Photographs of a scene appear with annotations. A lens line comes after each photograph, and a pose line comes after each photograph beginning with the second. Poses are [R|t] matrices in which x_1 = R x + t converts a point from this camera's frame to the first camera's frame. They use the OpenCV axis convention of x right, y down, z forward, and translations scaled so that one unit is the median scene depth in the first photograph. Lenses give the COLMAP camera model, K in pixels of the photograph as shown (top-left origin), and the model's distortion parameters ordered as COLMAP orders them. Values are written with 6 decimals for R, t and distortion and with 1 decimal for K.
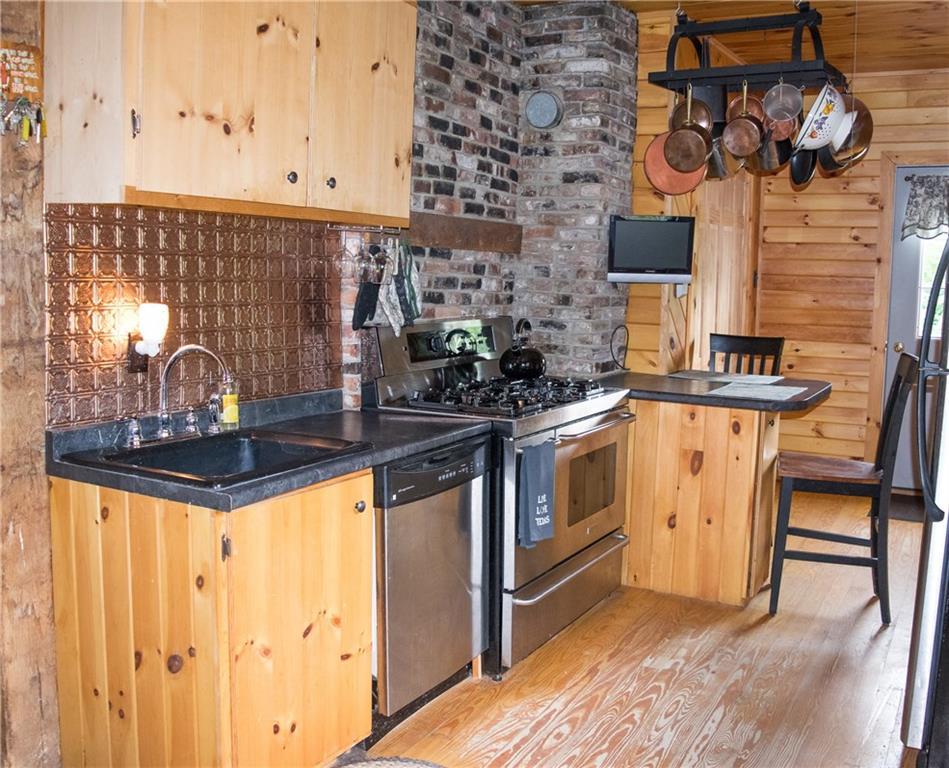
lens RADIAL K [[969.2, 0, 475.3], [0, 969.2, 383.6], [0, 0, 1]] dist [-0.087291, 0.000000]
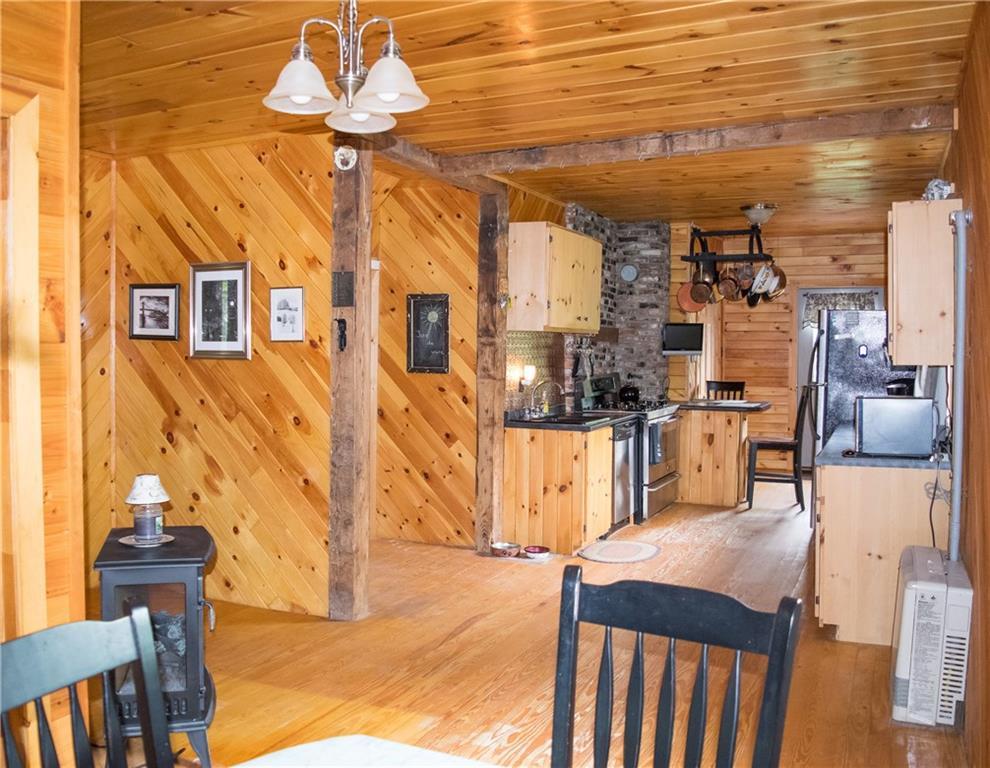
lens RADIAL K [[838.6, 0, 495.1], [0, 838.6, 385.9], [0, 0, 1]] dist [-0.059435, -0.005813]
pose [[0.998103, -0.020020, 0.058224, -0.359090], [0.024075, 0.997271, -0.069793, 0.084452], [-0.056668, 0.071062, 0.995861, -0.834878]]
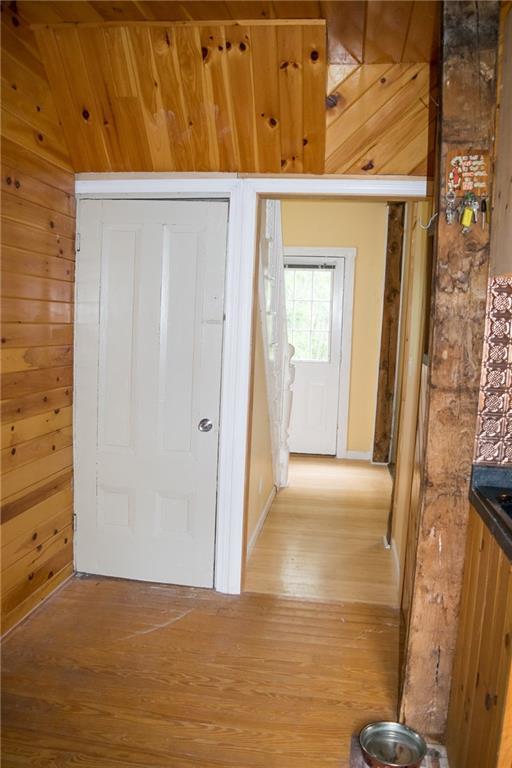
lens RADIAL K [[609.7, 0, 256.1], [0, 609.7, 384.2], [0, 0, 1]] dist [-0.091555, -0.001606]
pose [[0.351030, 0.090586, -0.931972, 0.084598], [-0.139821, 0.989221, 0.043487, -0.023980], [0.925866, 0.115044, 0.359912, 0.235538]]
